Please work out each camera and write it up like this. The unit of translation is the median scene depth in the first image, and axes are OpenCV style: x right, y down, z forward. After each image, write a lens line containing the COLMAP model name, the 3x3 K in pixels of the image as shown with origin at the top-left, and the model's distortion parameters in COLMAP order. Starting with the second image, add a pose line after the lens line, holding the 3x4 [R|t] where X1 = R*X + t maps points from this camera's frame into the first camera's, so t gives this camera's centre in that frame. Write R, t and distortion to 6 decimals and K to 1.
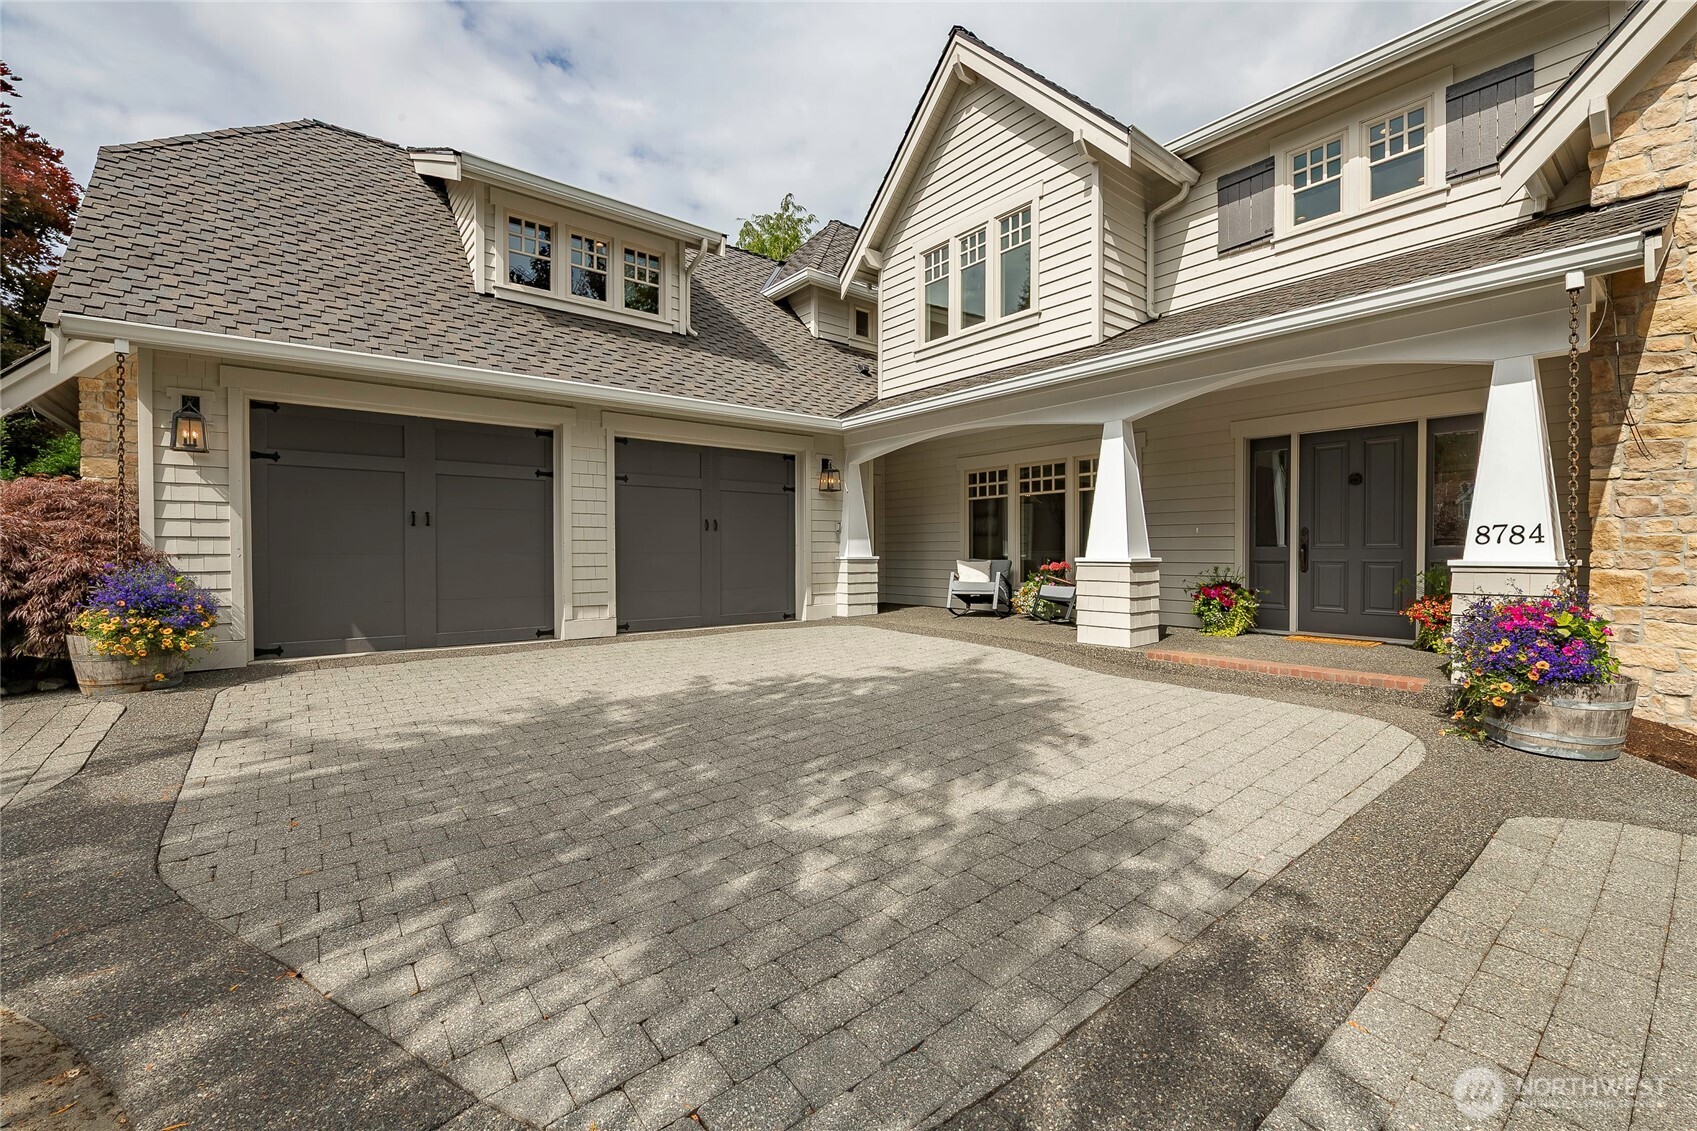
lens RADIAL K [[707.1, 0, 850.3], [0, 707.1, 559.7], [0, 0, 1]] dist [-0.001439, -0.003886]
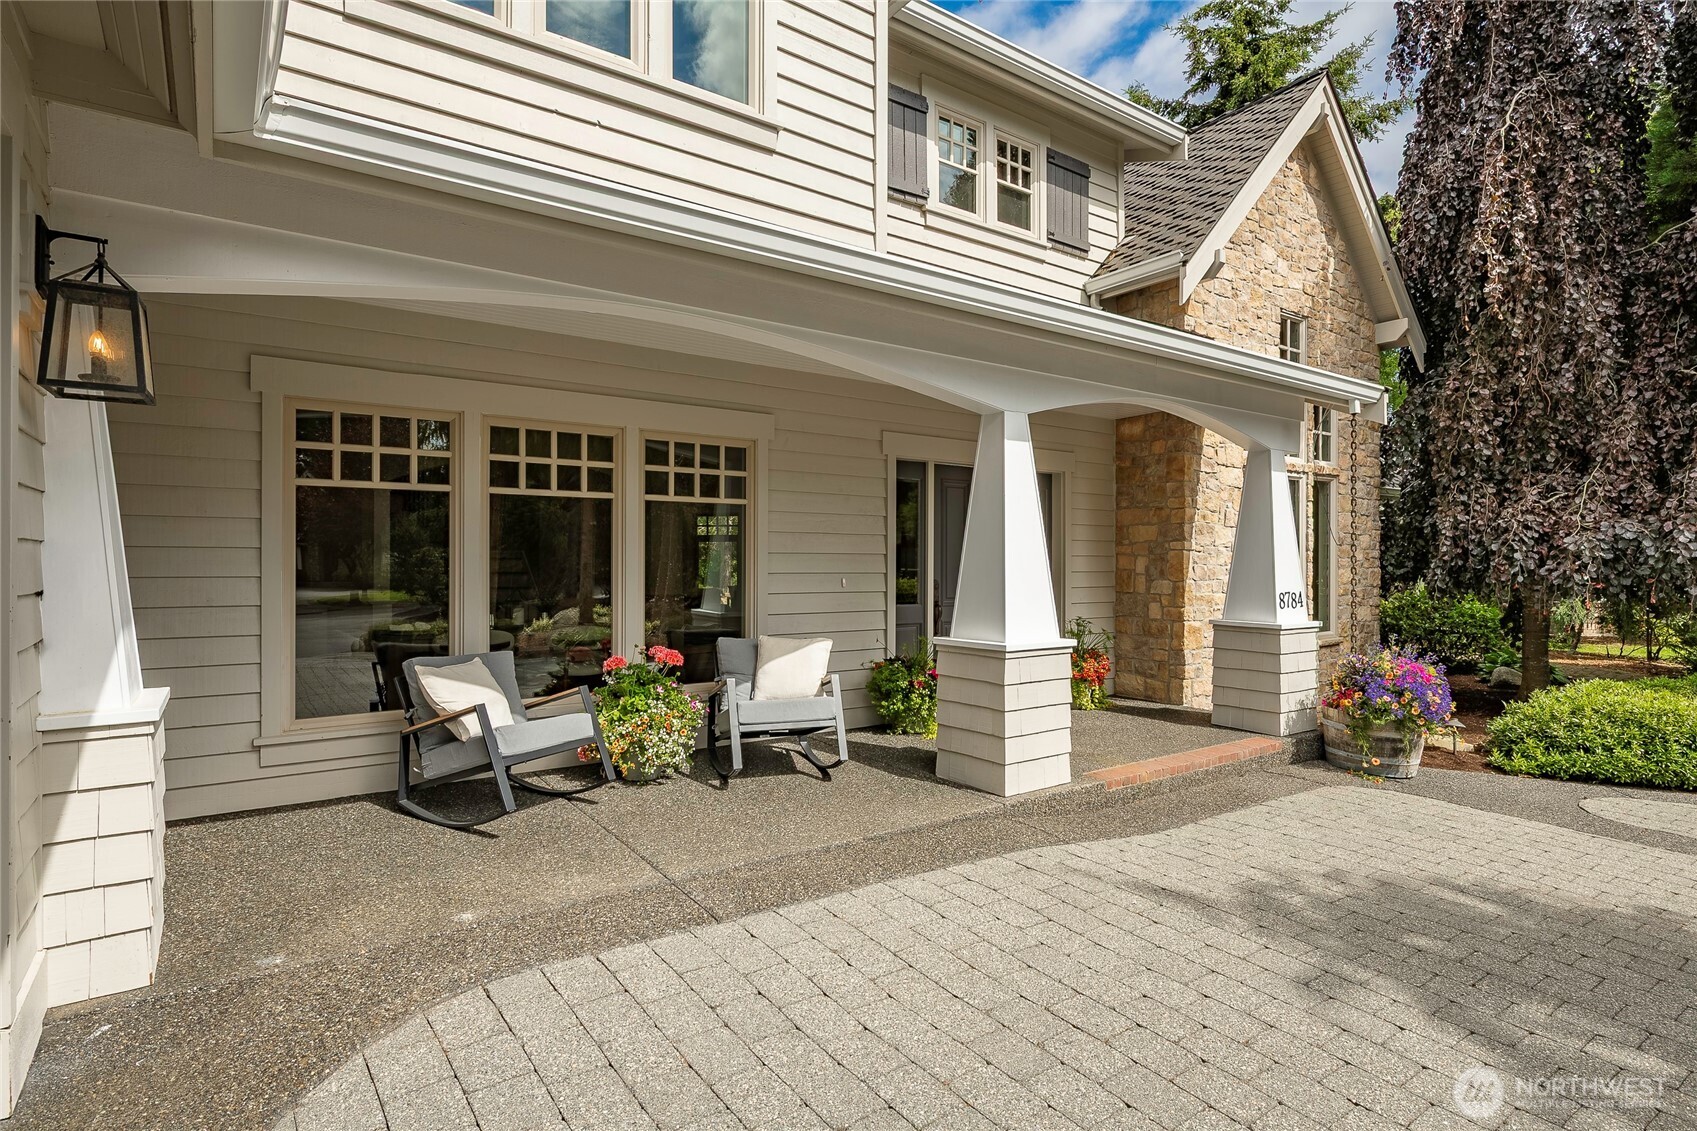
lens RADIAL K [[867.2, 0, 848.5], [0, 867.2, 565.5], [0, 0, 1]] dist [-0.000740, -0.000112]
pose [[0.053294, 0.000276, 0.998579, -0.366293], [0.009212, 0.999957, -0.000769, -0.065135], [-0.998536, 0.009240, 0.053290, 1.092372]]
